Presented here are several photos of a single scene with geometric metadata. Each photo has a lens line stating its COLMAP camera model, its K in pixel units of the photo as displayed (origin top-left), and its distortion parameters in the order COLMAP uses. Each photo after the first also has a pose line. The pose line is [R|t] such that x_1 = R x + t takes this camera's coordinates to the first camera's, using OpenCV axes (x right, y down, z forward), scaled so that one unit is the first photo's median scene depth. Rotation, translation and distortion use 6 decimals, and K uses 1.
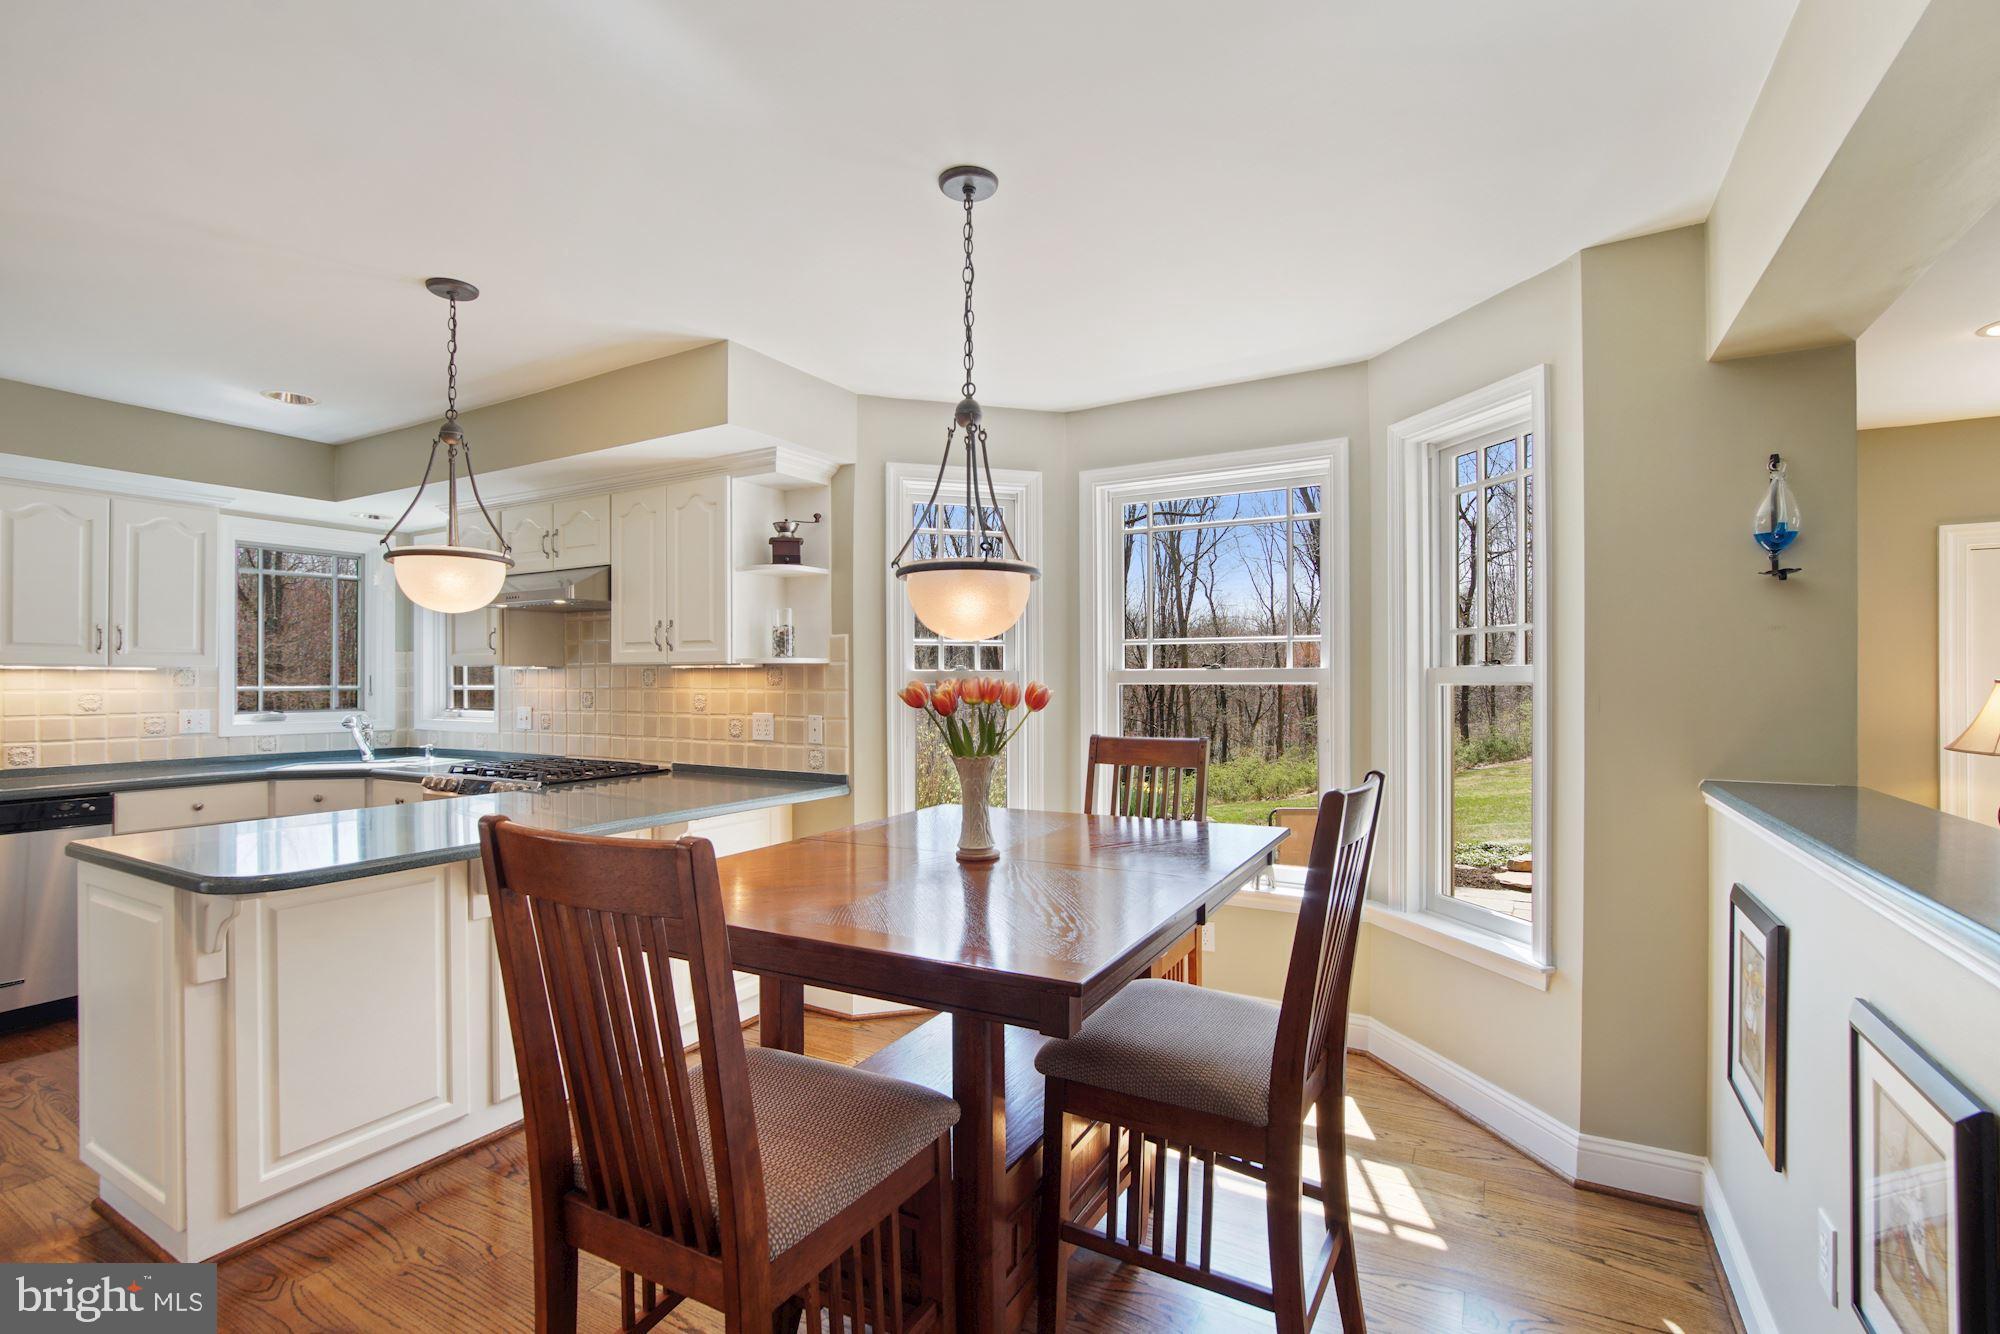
lens RADIAL K [[889.1, 0, 987.0], [0, 889.1, 678.2], [0, 0, 1]] dist [-0.025480, 0.007412]
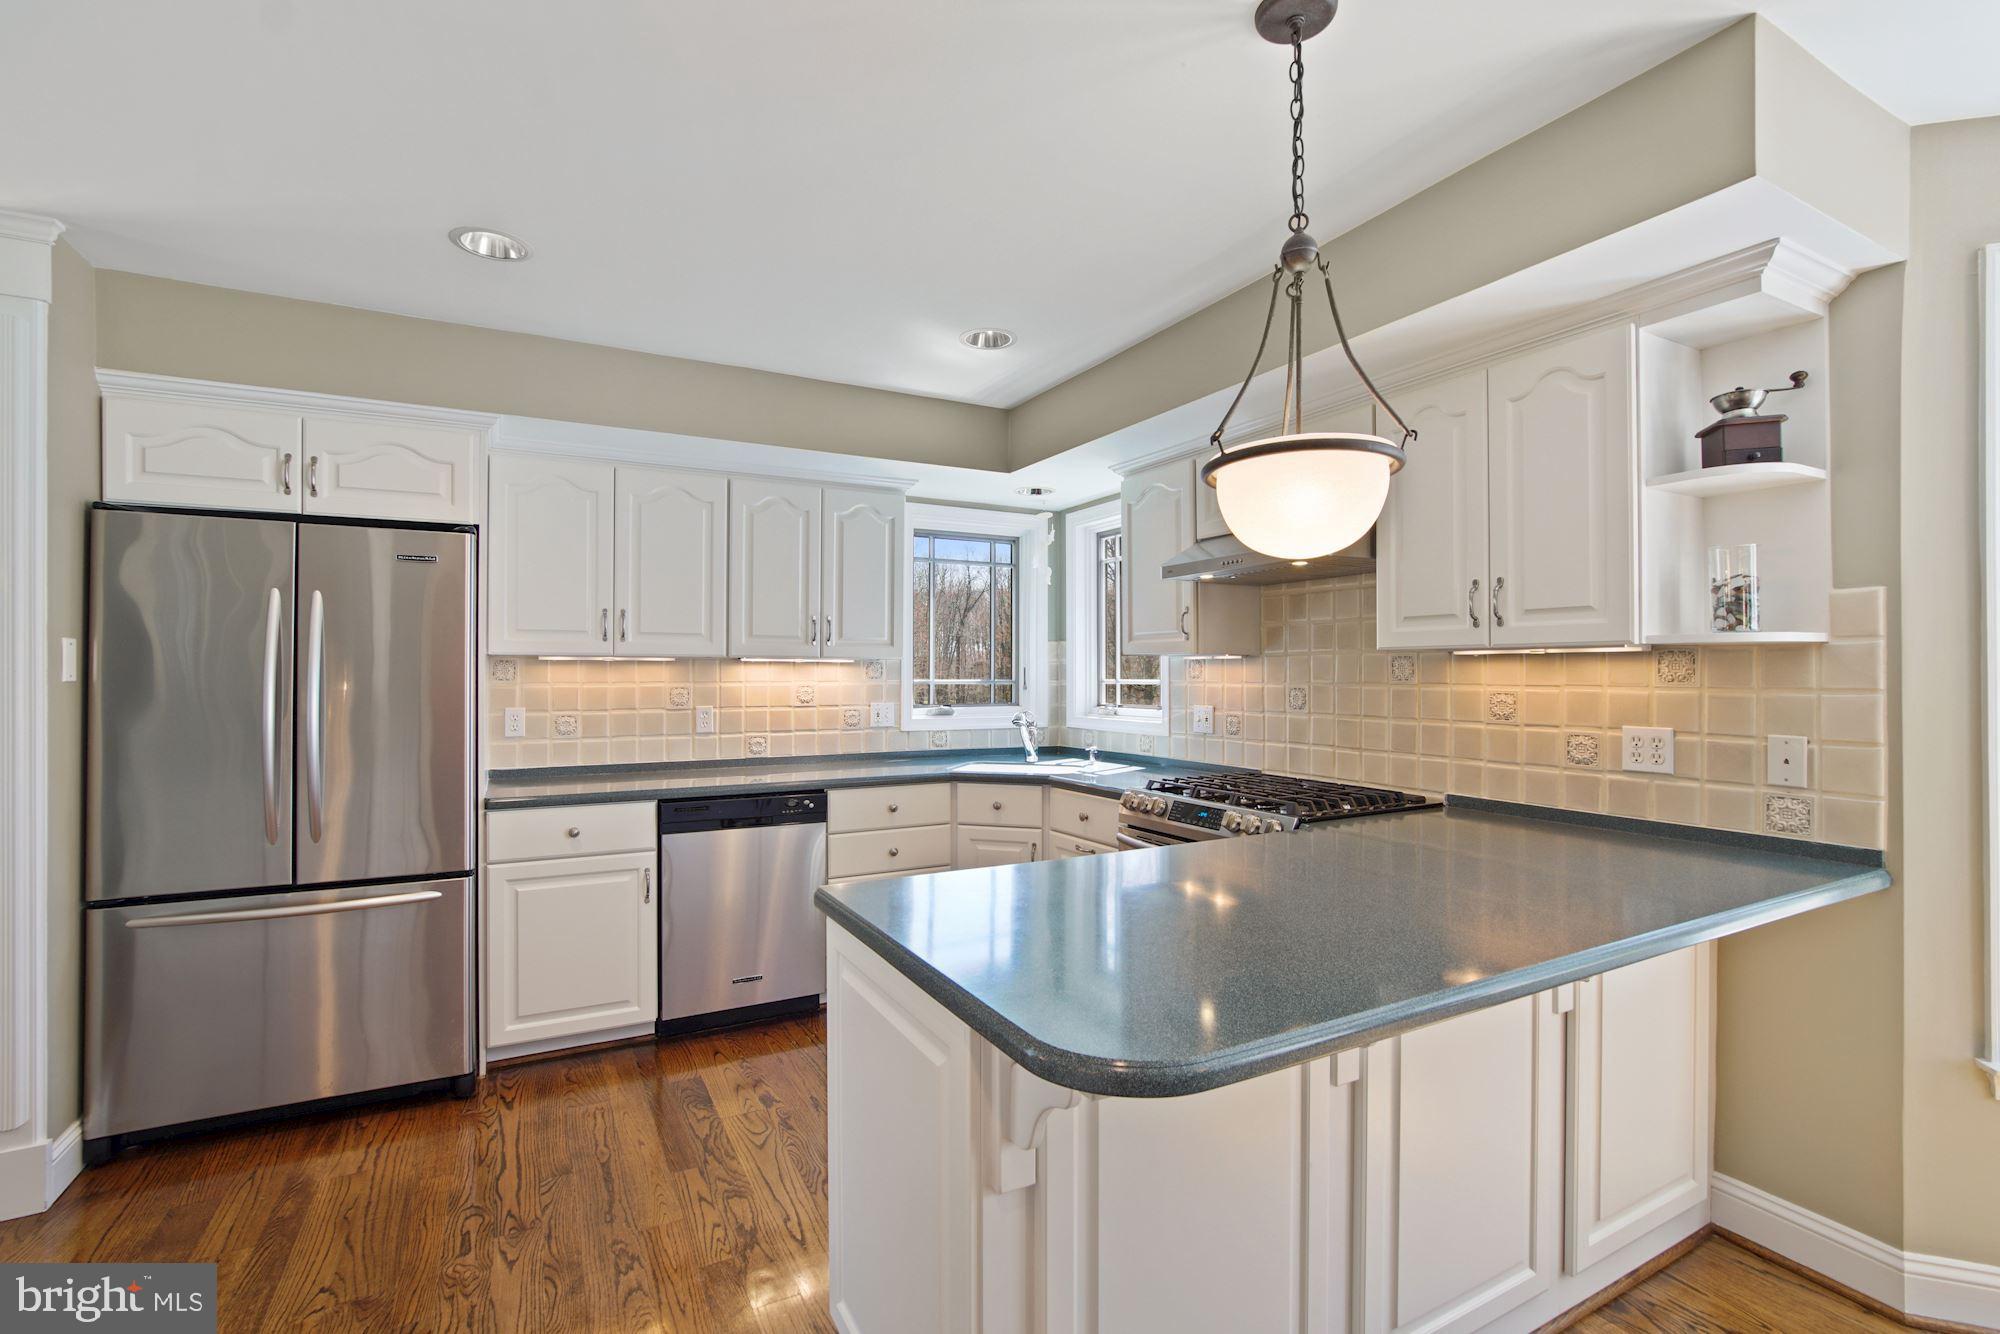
lens RADIAL K [[889.1, 0, 1002.8], [0, 889.1, 664.7], [0, 0, 1]] dist [-0.025480, 0.007412]
pose [[0.849212, -0.005296, -0.528025, -0.589095], [0.001696, 0.999972, -0.007302, 0.001417], [0.528049, 0.005306, 0.849198, 0.499030]]
